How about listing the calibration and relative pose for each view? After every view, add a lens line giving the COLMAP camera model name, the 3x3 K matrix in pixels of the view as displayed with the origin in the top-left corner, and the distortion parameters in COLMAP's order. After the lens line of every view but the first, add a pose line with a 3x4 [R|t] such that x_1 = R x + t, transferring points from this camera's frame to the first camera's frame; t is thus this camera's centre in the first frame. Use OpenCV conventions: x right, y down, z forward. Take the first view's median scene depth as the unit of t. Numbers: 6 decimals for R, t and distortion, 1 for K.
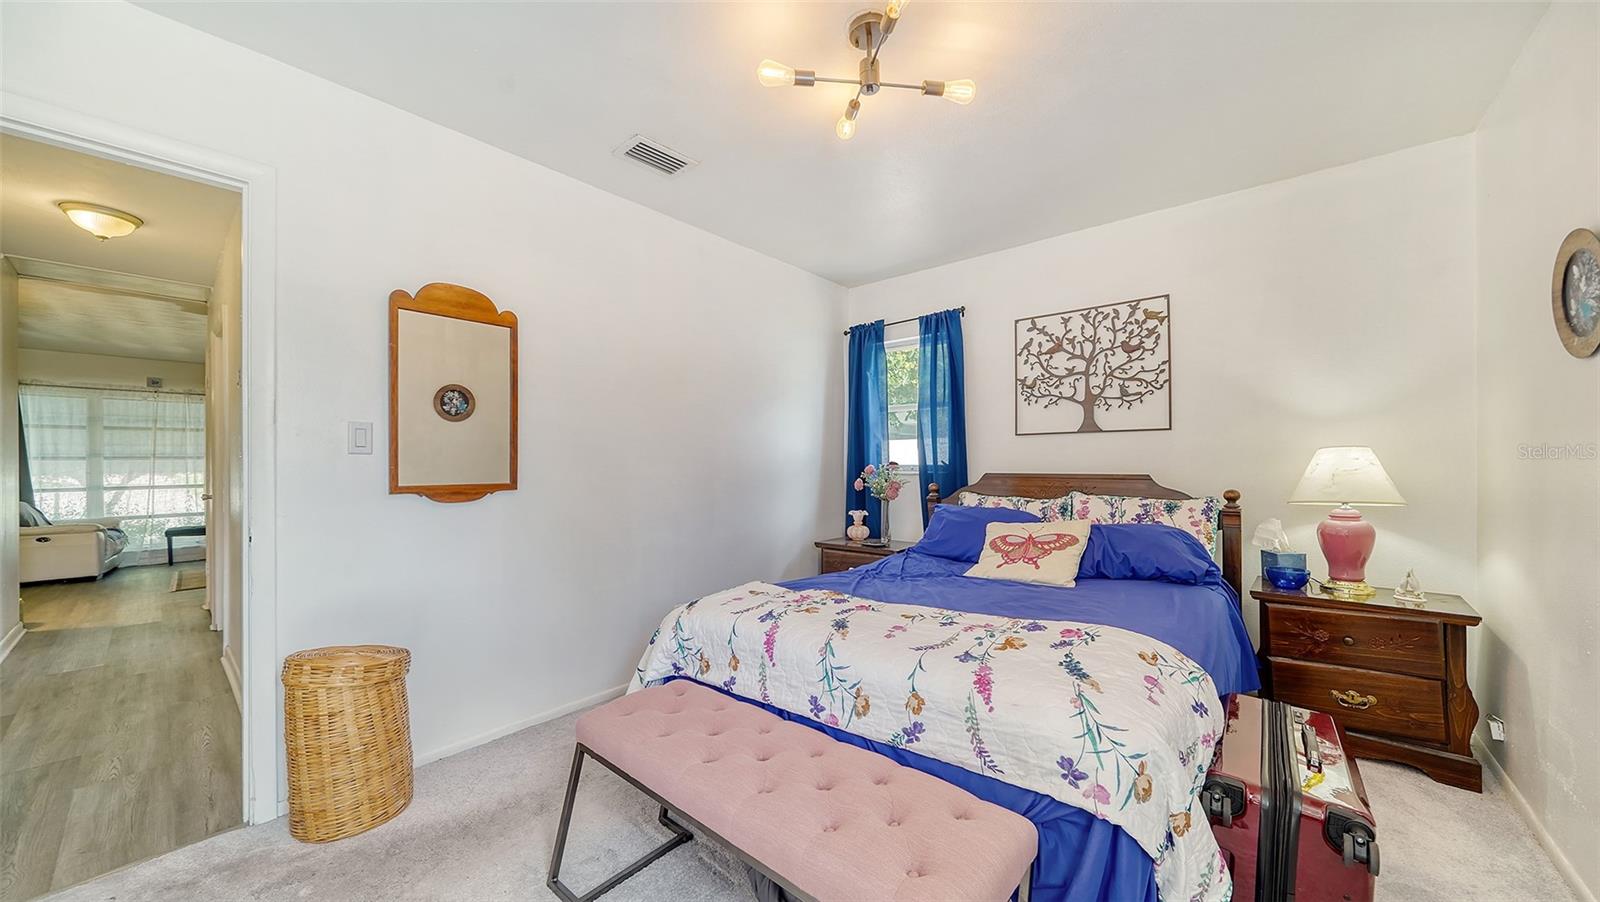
lens RADIAL K [[549.4, 0, 804.2], [0, 549.4, 462.6], [0, 0, 1]] dist [-0.002694, -0.000074]
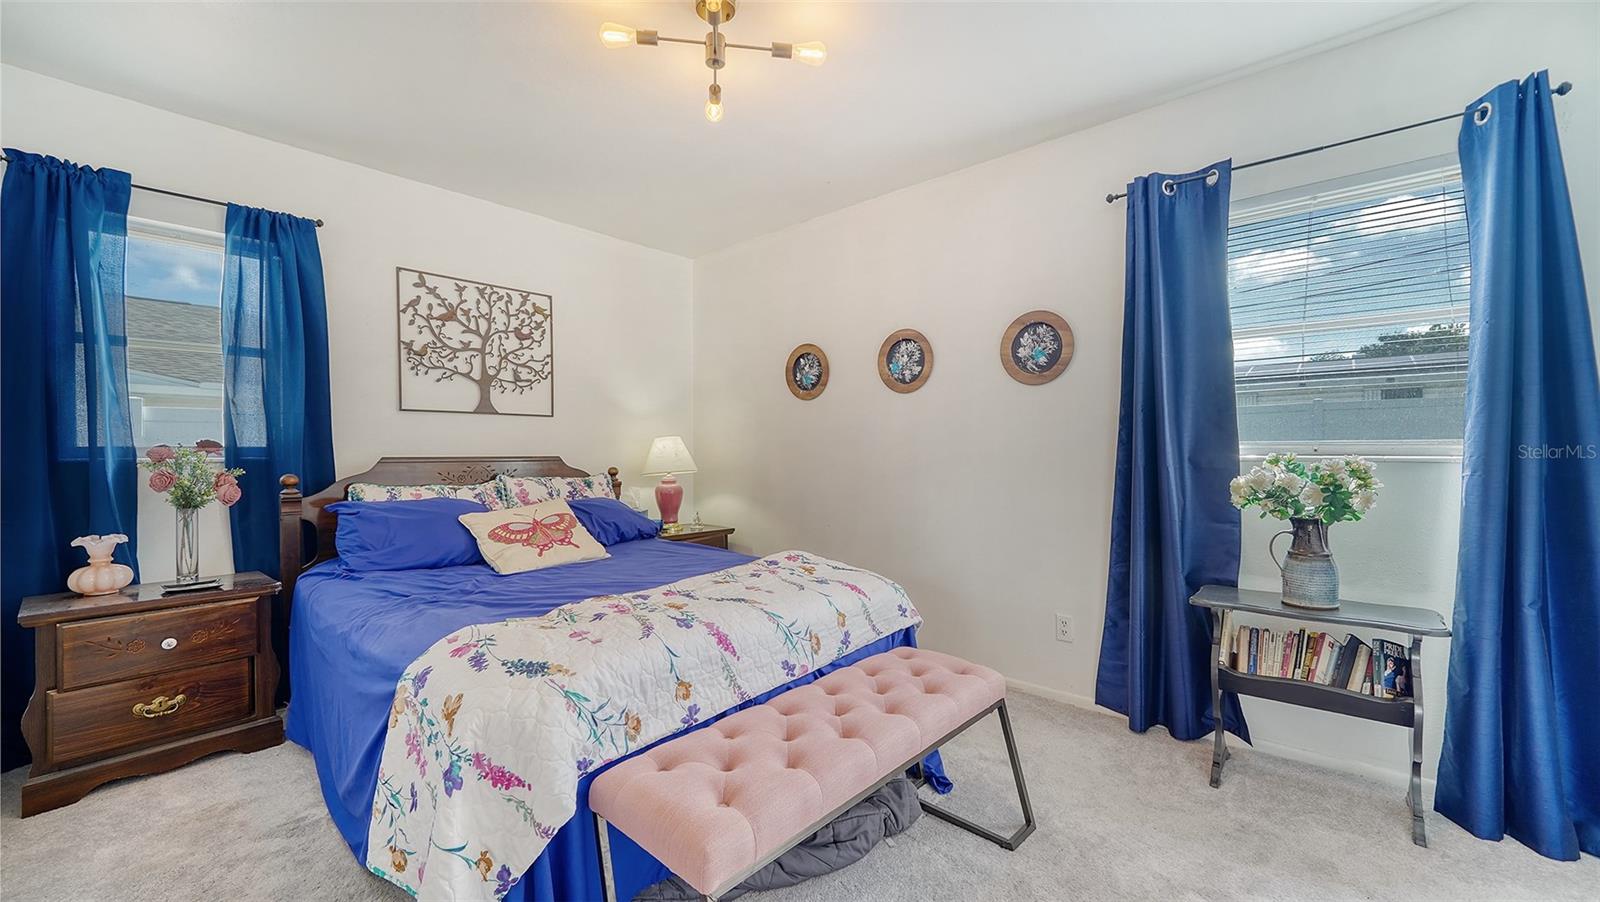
lens RADIAL K [[583.3, 0, 802.5], [0, 583.3, 453.1], [0, 0, 1]] dist [-0.002196, -0.000059]
pose [[0.067862, 0.000355, 0.997695, -0.464779], [0.000930, 0.999999, -0.000419, 0.014814], [-0.997694, 0.000957, 0.067862, 0.384859]]
